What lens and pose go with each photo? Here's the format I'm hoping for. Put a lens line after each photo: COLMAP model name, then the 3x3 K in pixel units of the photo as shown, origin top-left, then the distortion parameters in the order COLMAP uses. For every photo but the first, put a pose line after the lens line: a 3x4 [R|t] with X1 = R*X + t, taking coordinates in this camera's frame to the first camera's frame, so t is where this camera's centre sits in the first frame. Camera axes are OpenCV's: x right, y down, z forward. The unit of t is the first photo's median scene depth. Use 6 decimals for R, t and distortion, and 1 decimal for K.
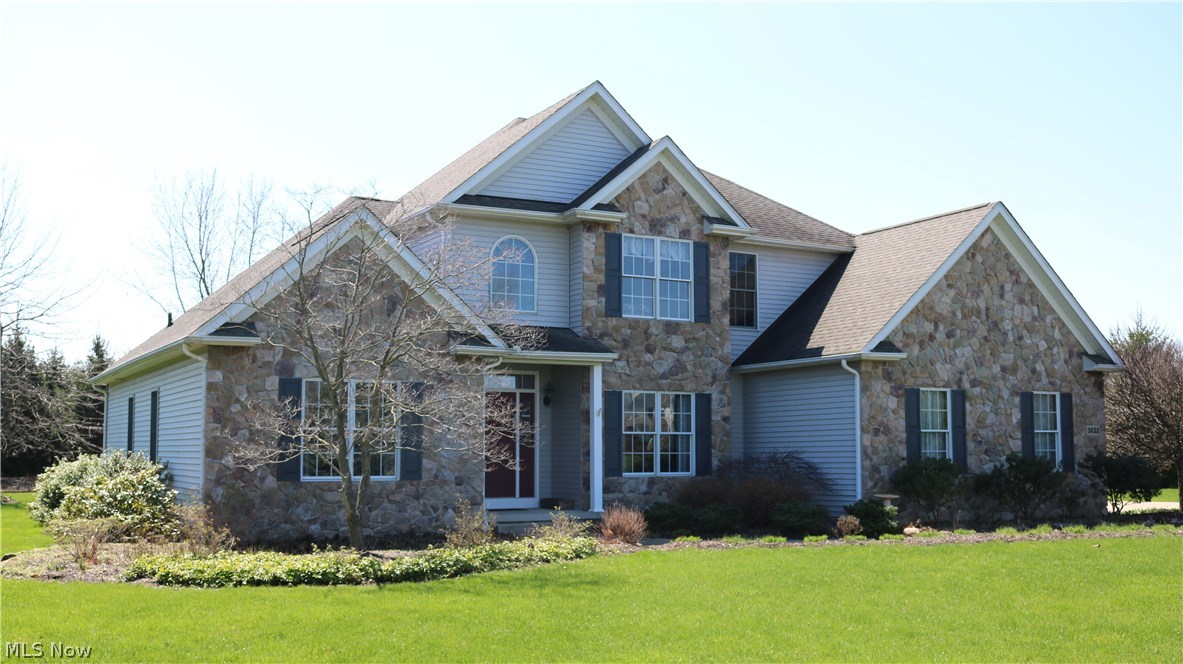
lens RADIAL K [[1228.9, 0, 591.5], [0, 1228.9, 332.0], [0, 0, 1]] dist [-0.074615, -0.014249]
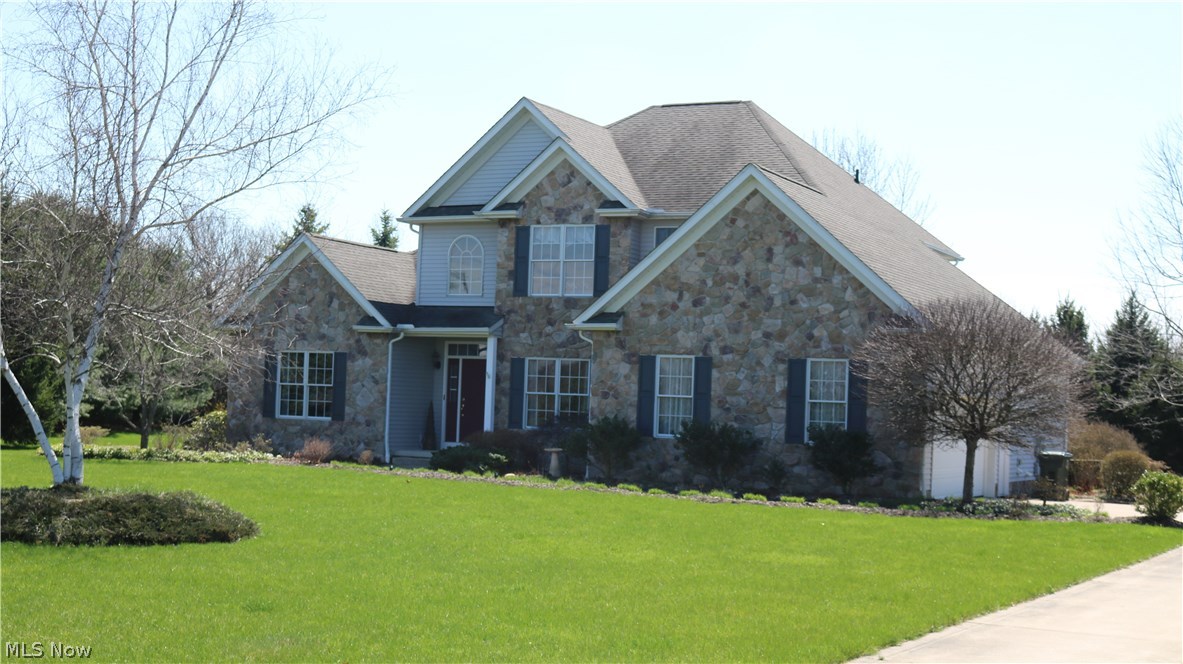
lens RADIAL K [[1652.9, 0, 591.5], [0, 1652.9, 332.0], [0, 0, 1]] dist [-0.010406, 0.001414]
pose [[0.549047, -0.013664, -0.835680, 1.388460], [0.044407, 0.998931, 0.012843, 0.004843], [0.834611, -0.044162, 0.549067, 0.164910]]
